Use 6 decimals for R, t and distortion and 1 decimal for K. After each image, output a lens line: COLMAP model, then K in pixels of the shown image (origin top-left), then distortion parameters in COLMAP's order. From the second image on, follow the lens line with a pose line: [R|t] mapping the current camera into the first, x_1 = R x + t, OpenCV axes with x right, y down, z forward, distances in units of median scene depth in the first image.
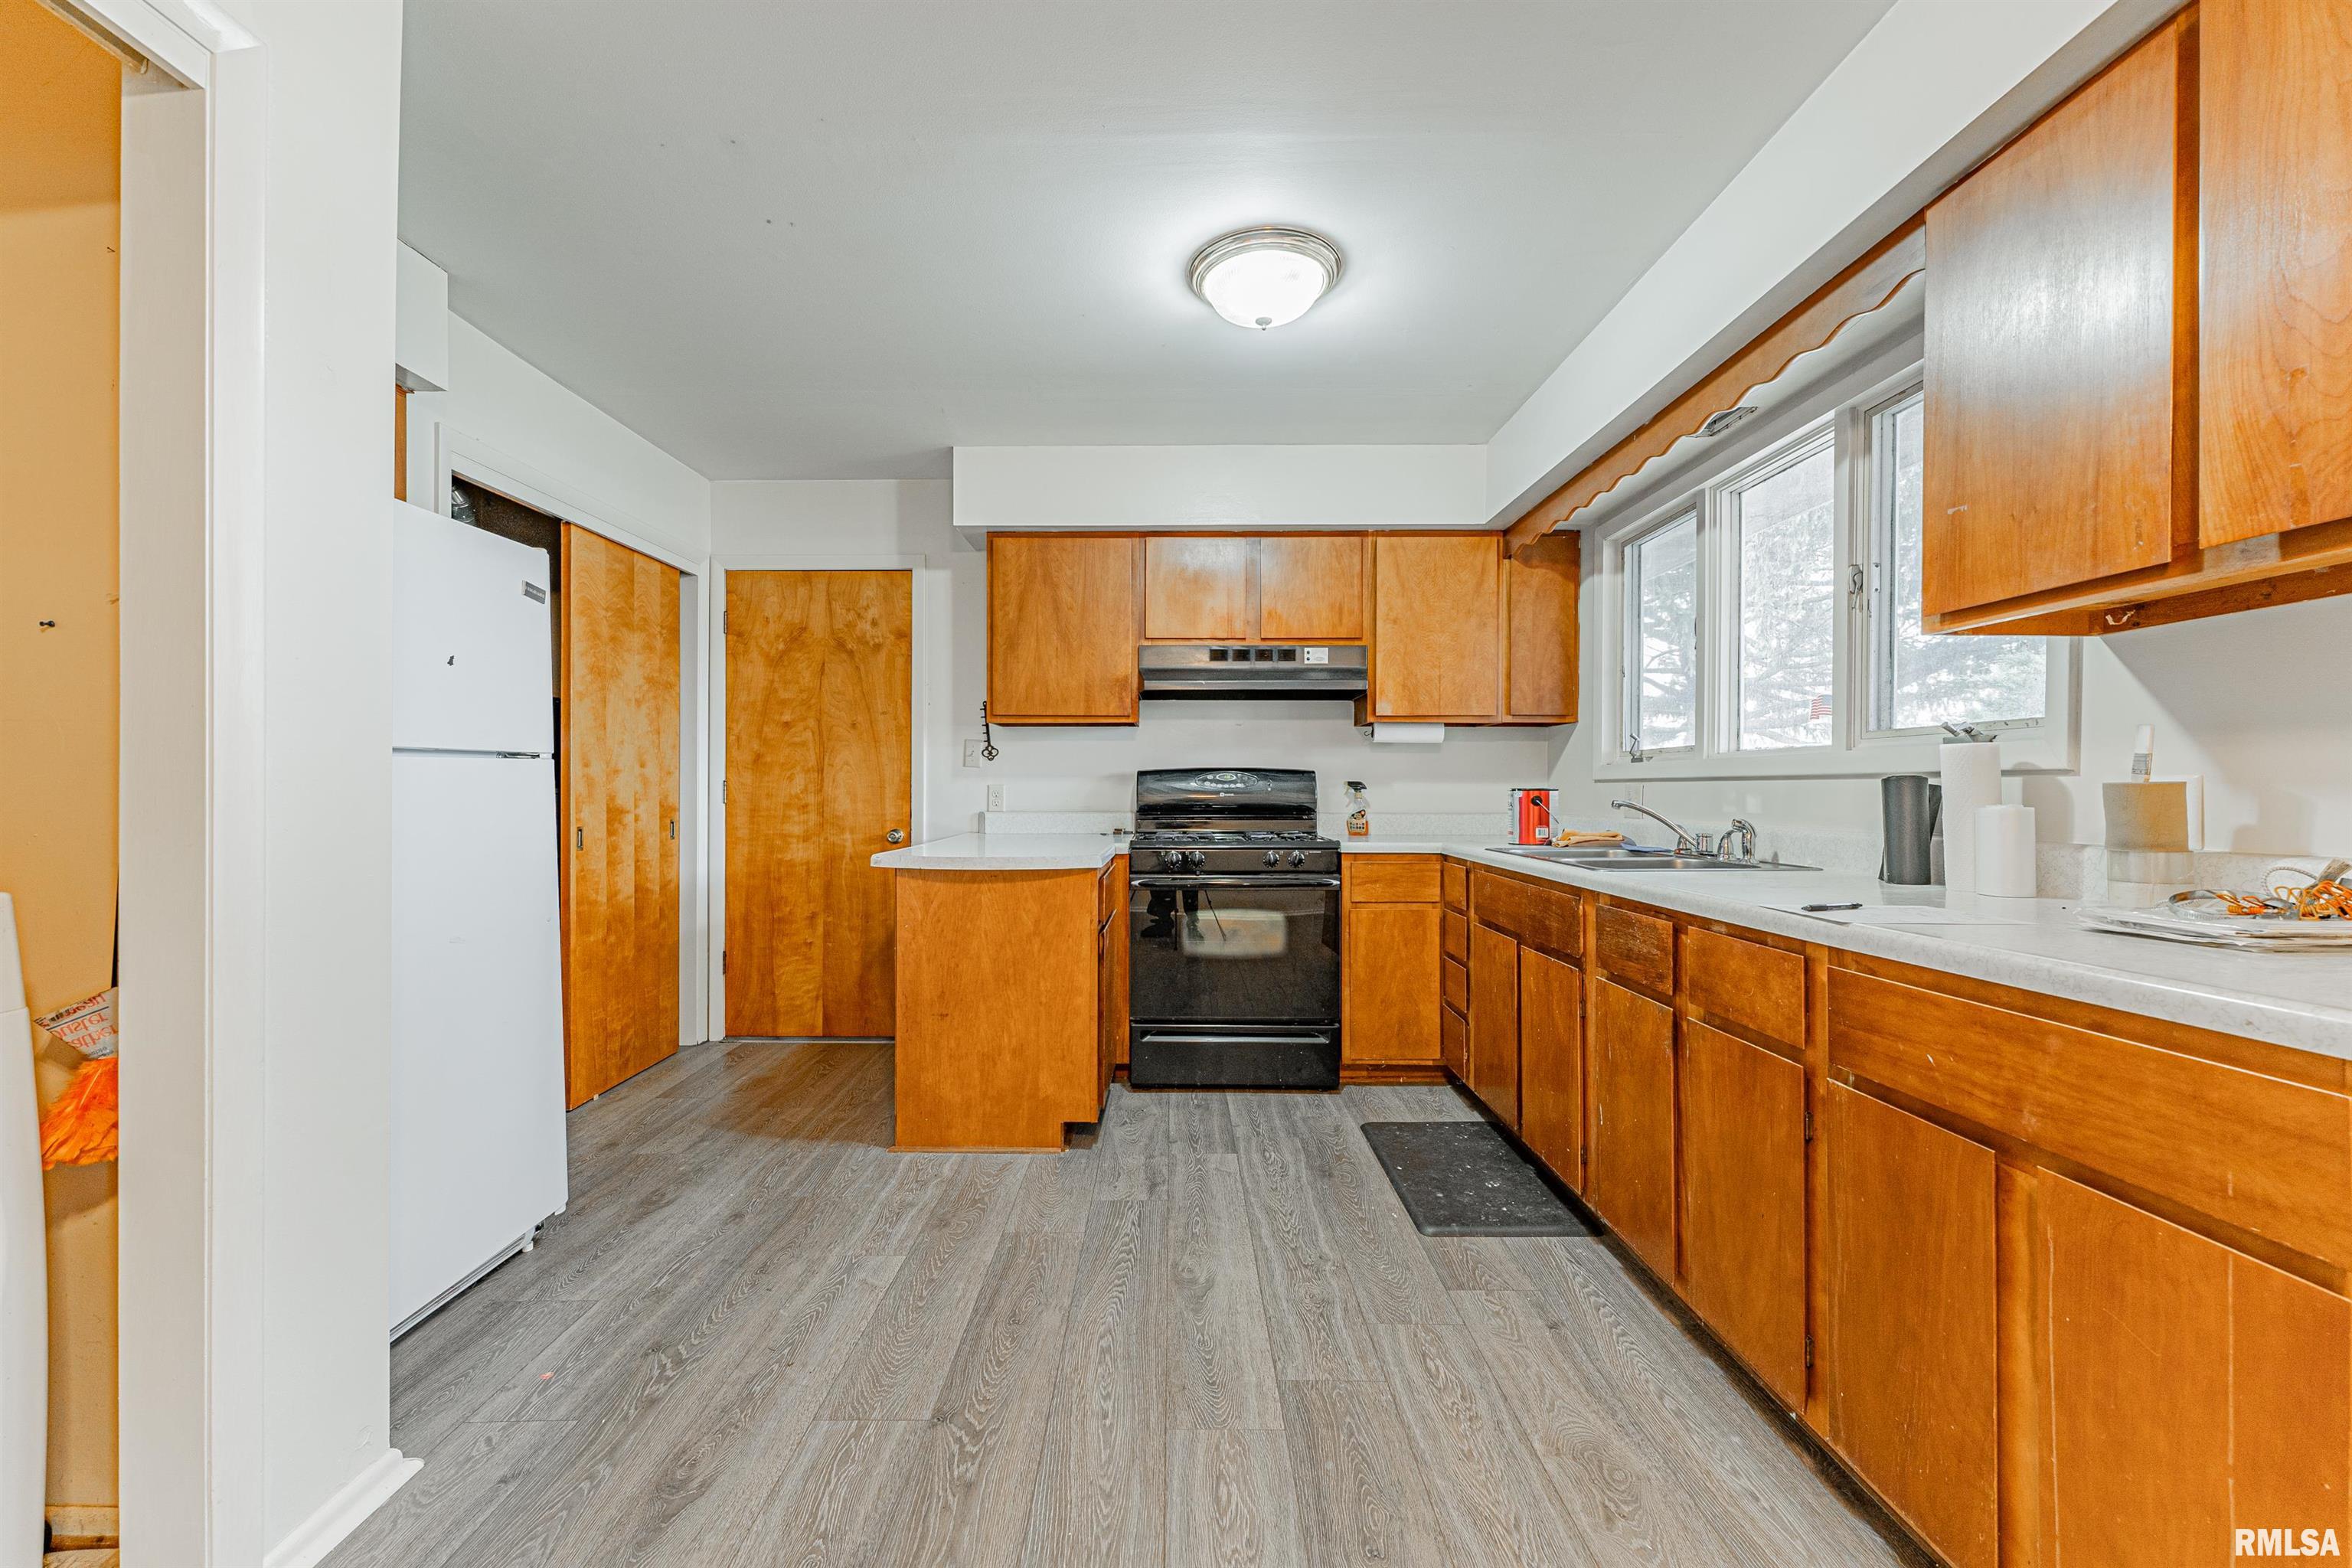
lens RADIAL K [[938.4, 0, 1167.0], [0, 938.4, 792.1], [0, 0, 1]] dist [0.000445, -0.000128]
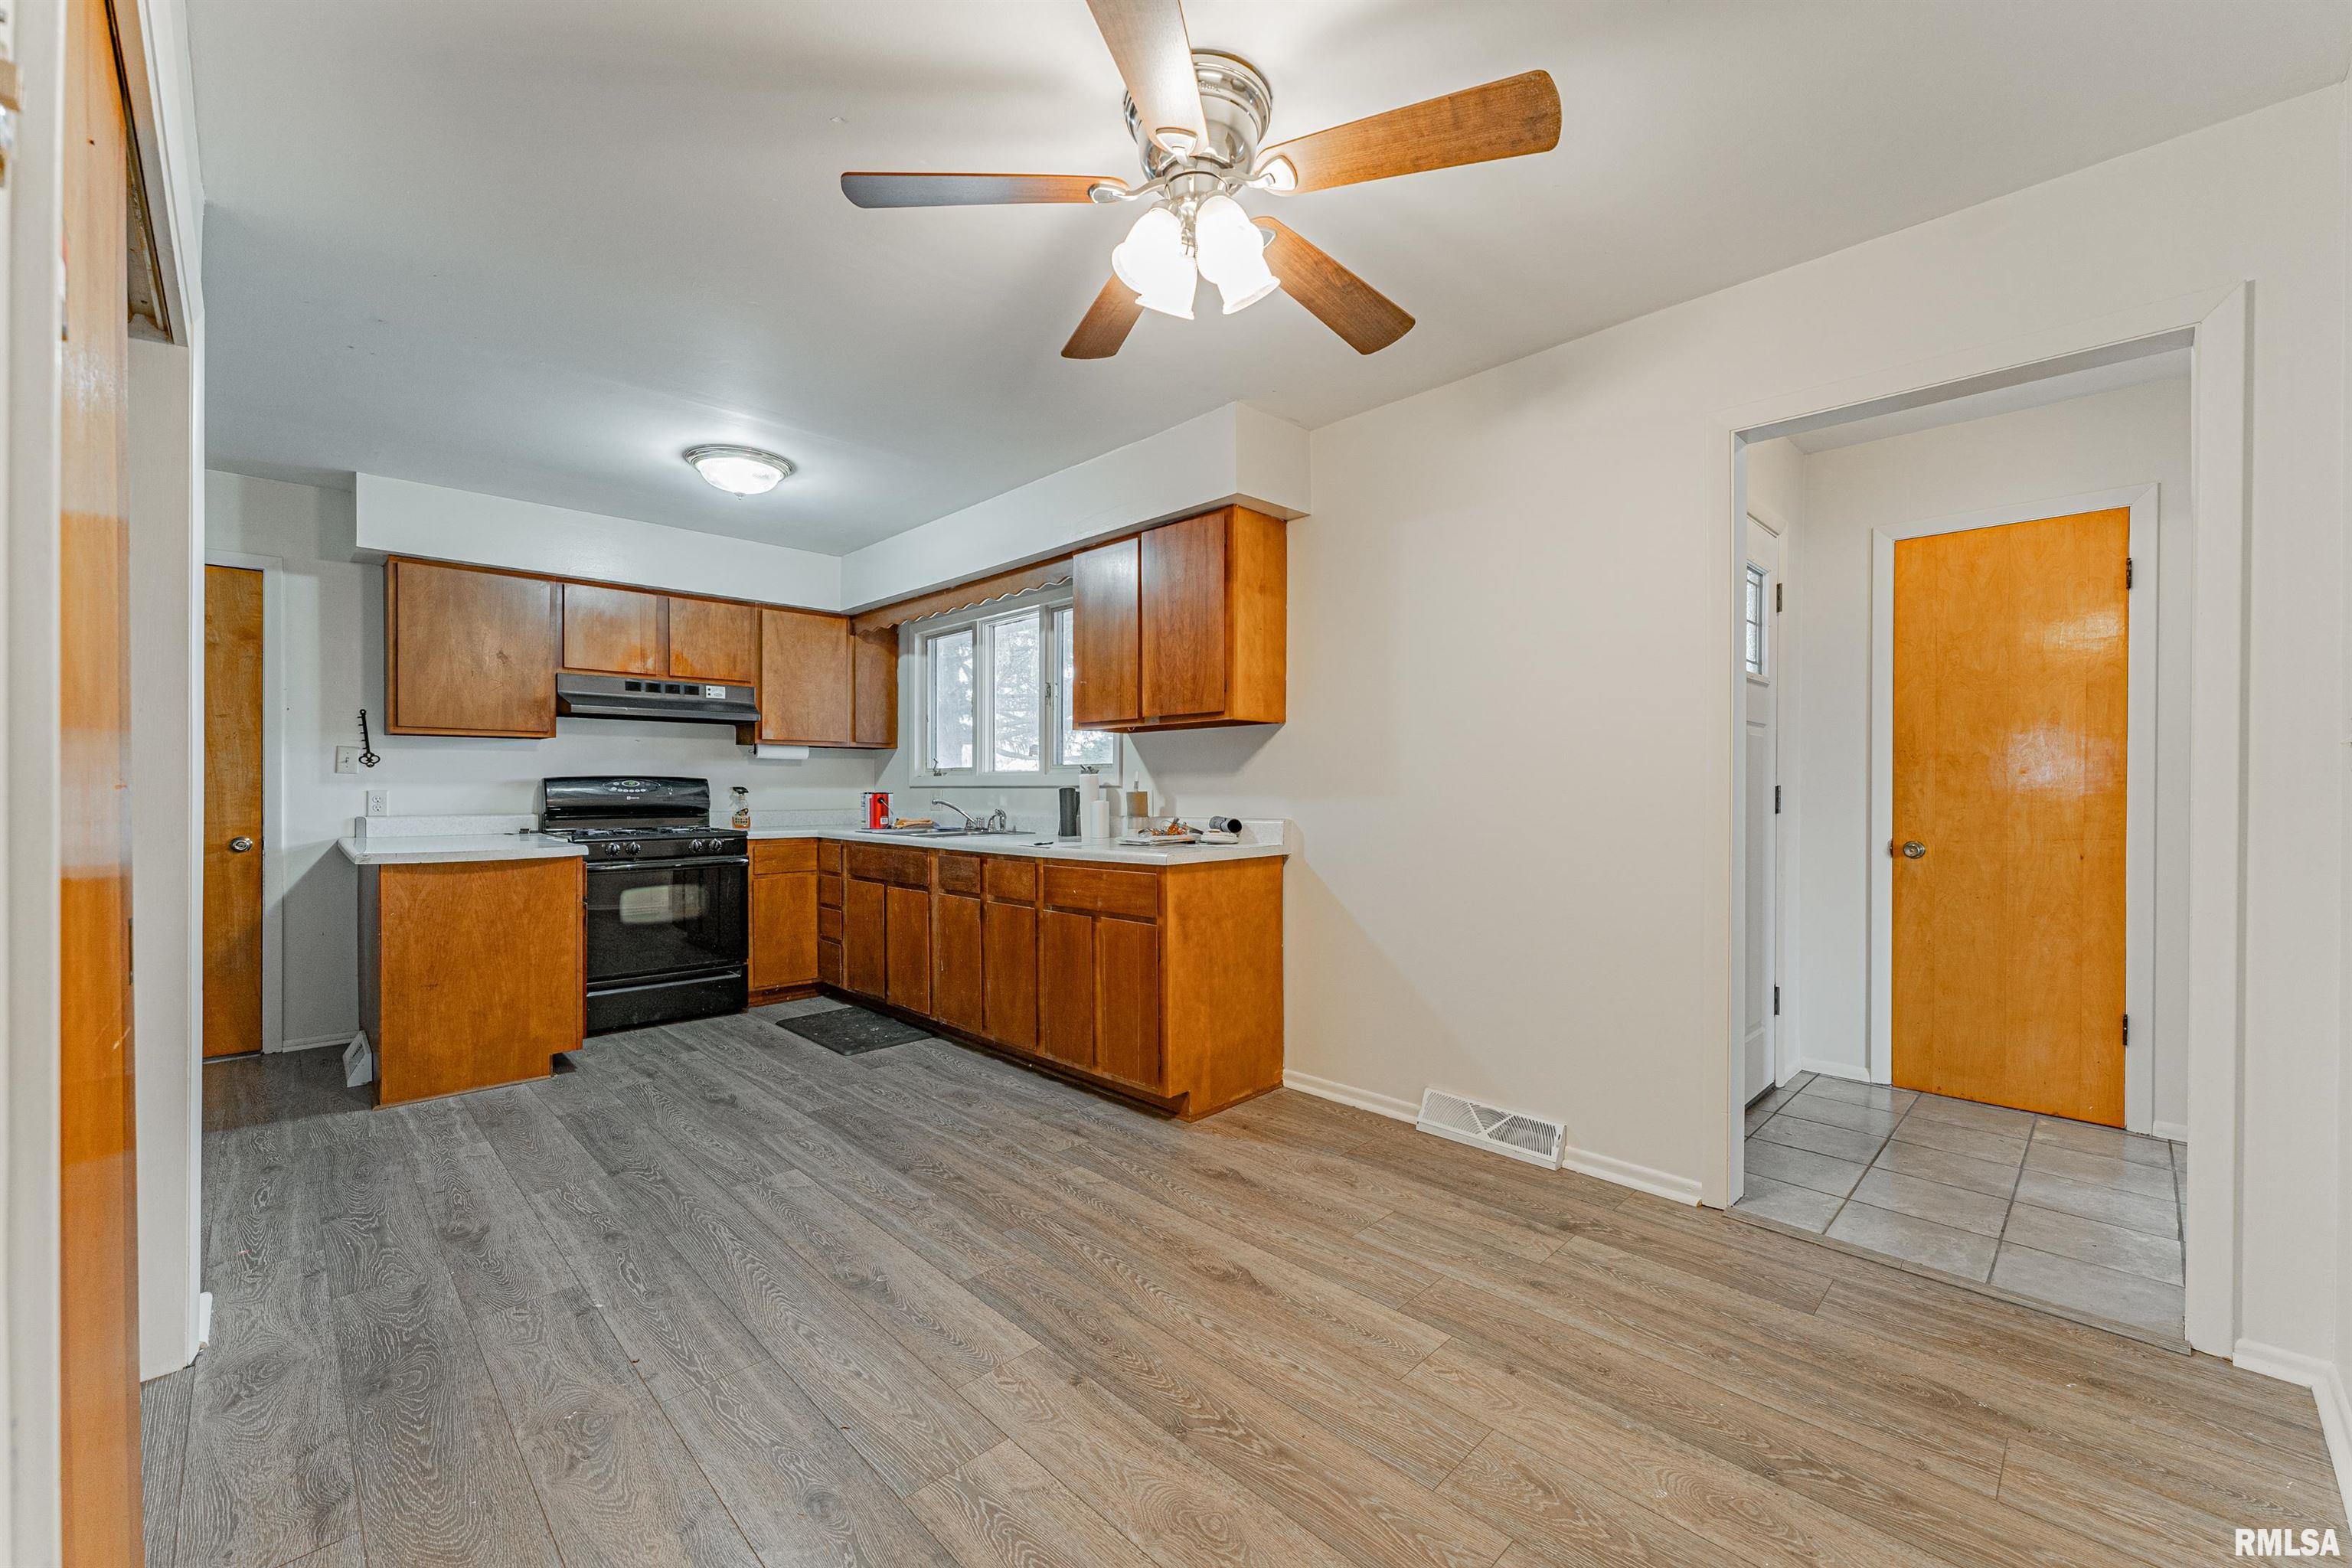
lens RADIAL K [[938.4, 0, 1165.7], [0, 938.4, 792.0], [0, 0, 1]] dist [0.000445, -0.000128]
pose [[0.718000, -0.005333, 0.696022, -0.354068], [0.003557, 0.999986, 0.003994, -0.009175], [-0.696034, -0.000392, 0.718009, -0.452113]]
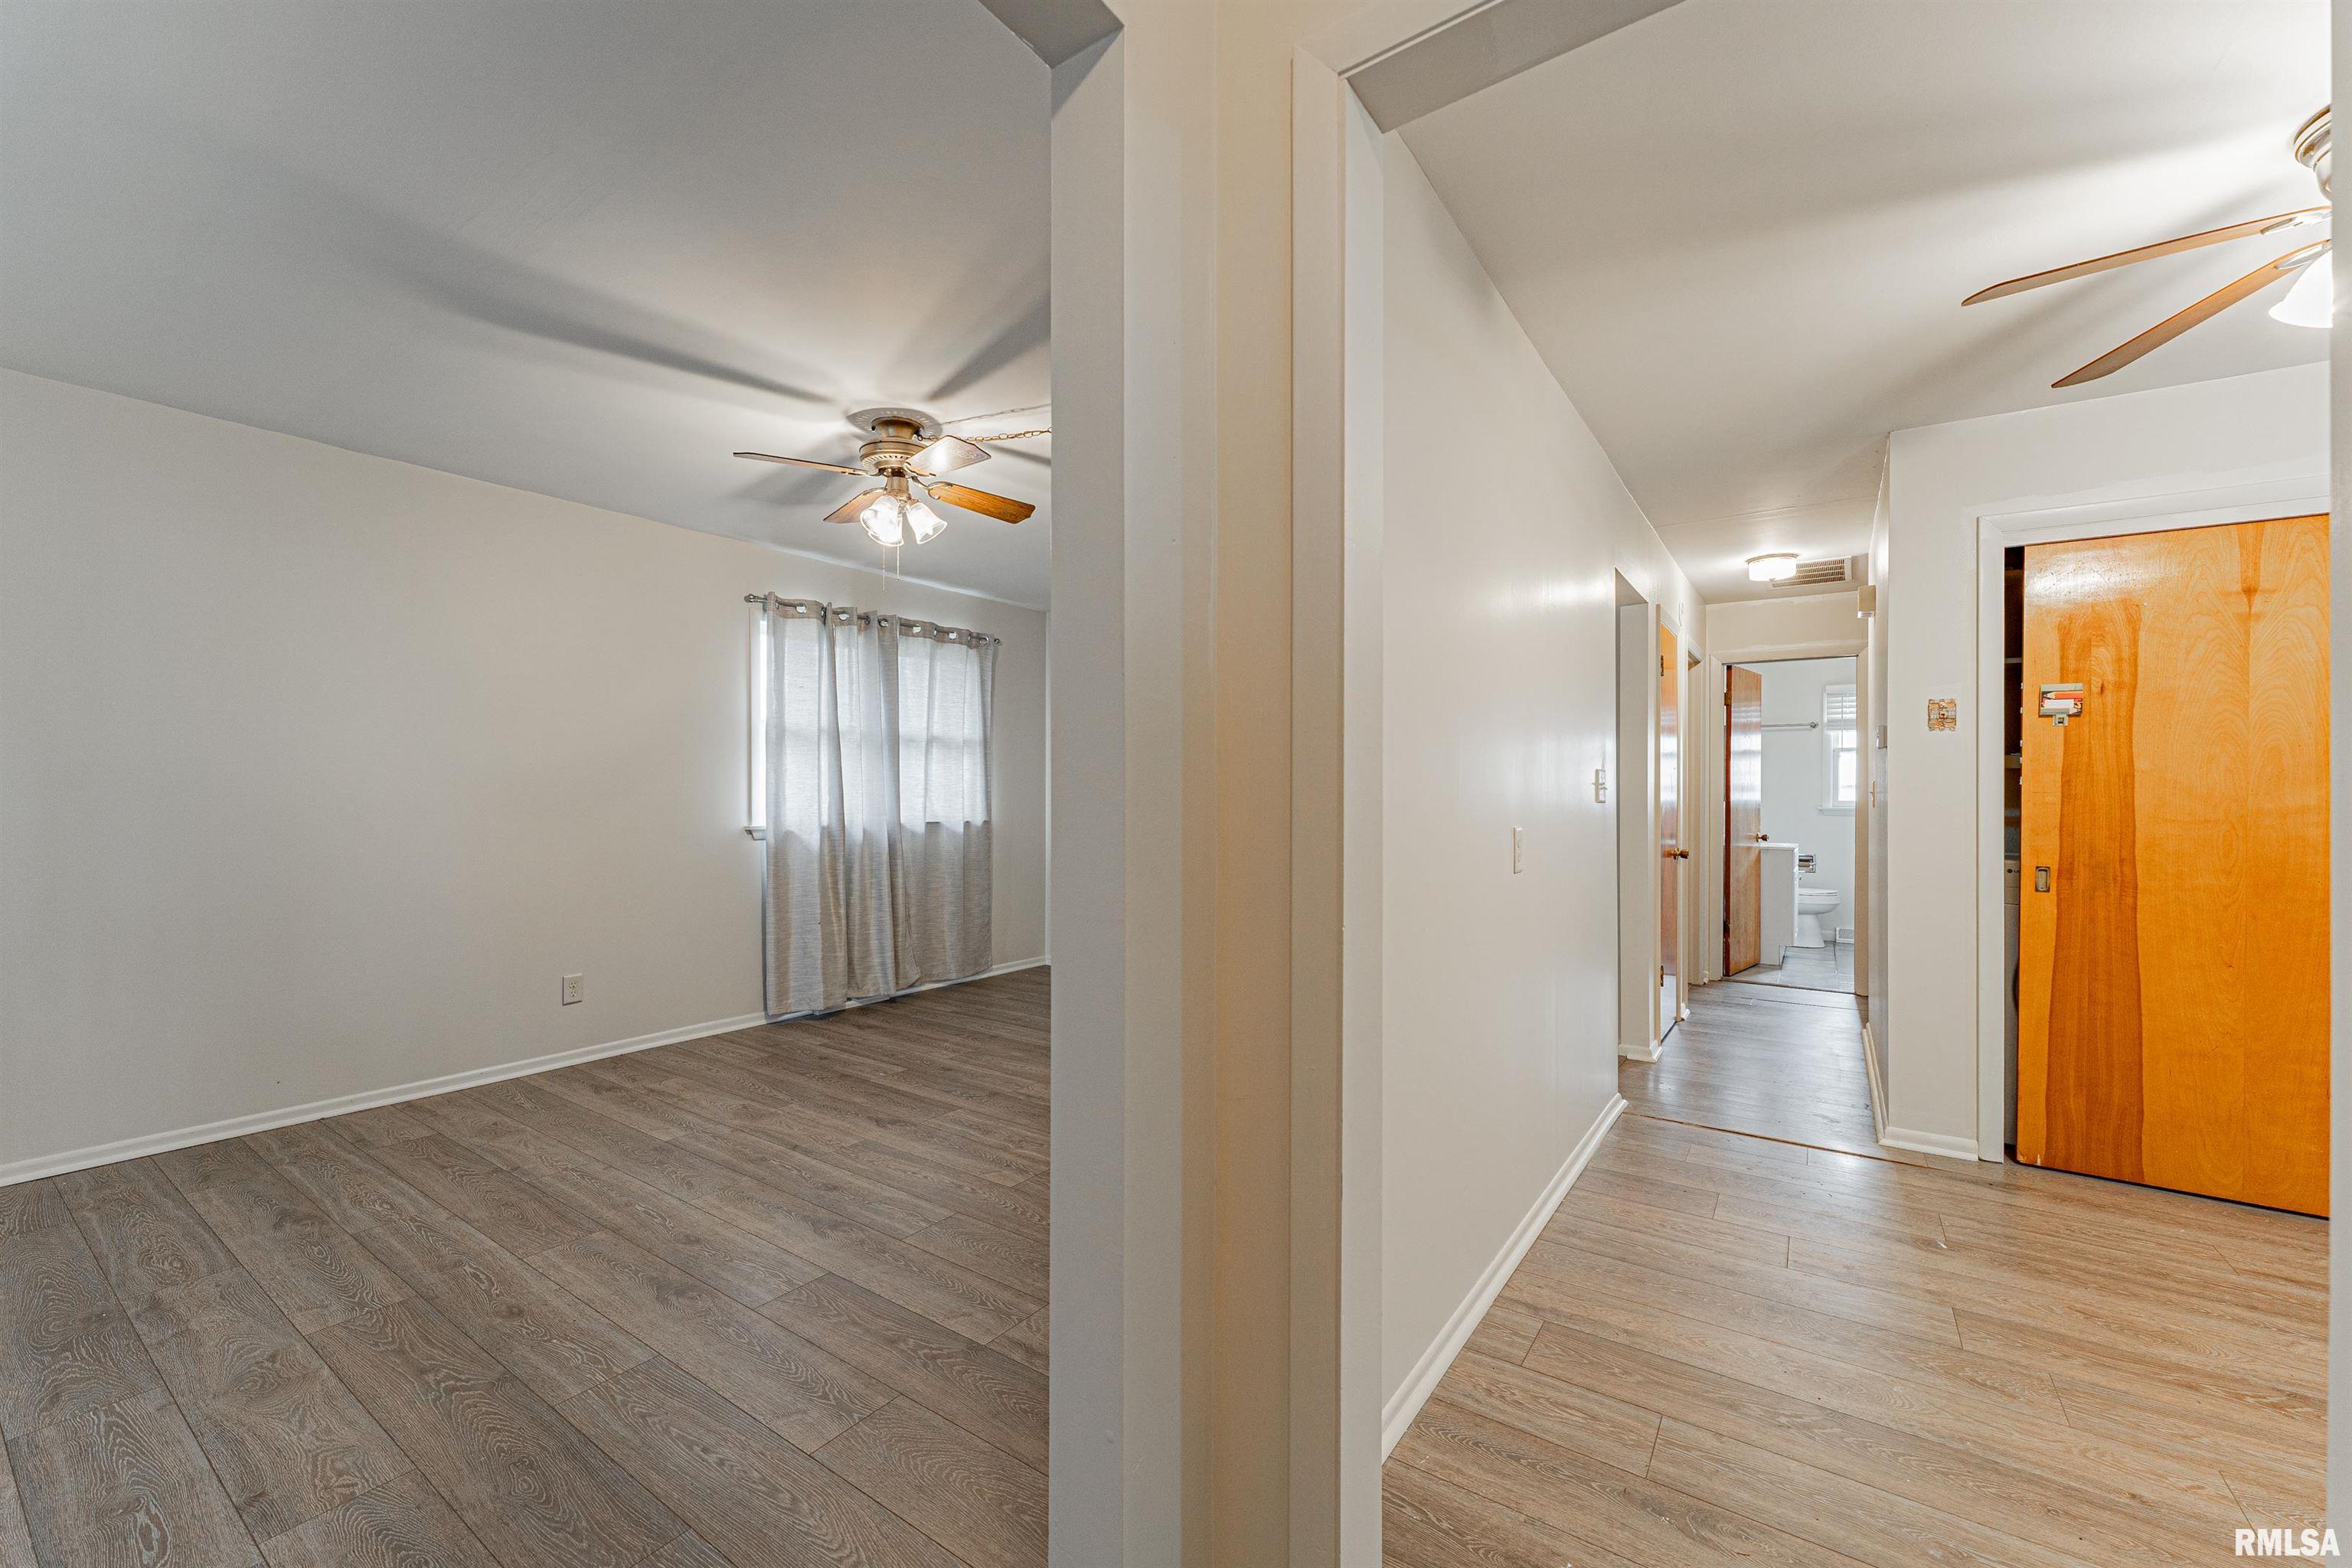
lens RADIAL K [[938.4, 0, 1166.9], [0, 938.4, 793.4], [0, 0, 1]] dist [0.000445, -0.000128]
pose [[-0.576999, -0.005871, -0.816723, 0.868824], [-0.008343, 0.999964, -0.001294, -0.024563], [0.816702, 0.006067, -0.577028, -0.327832]]
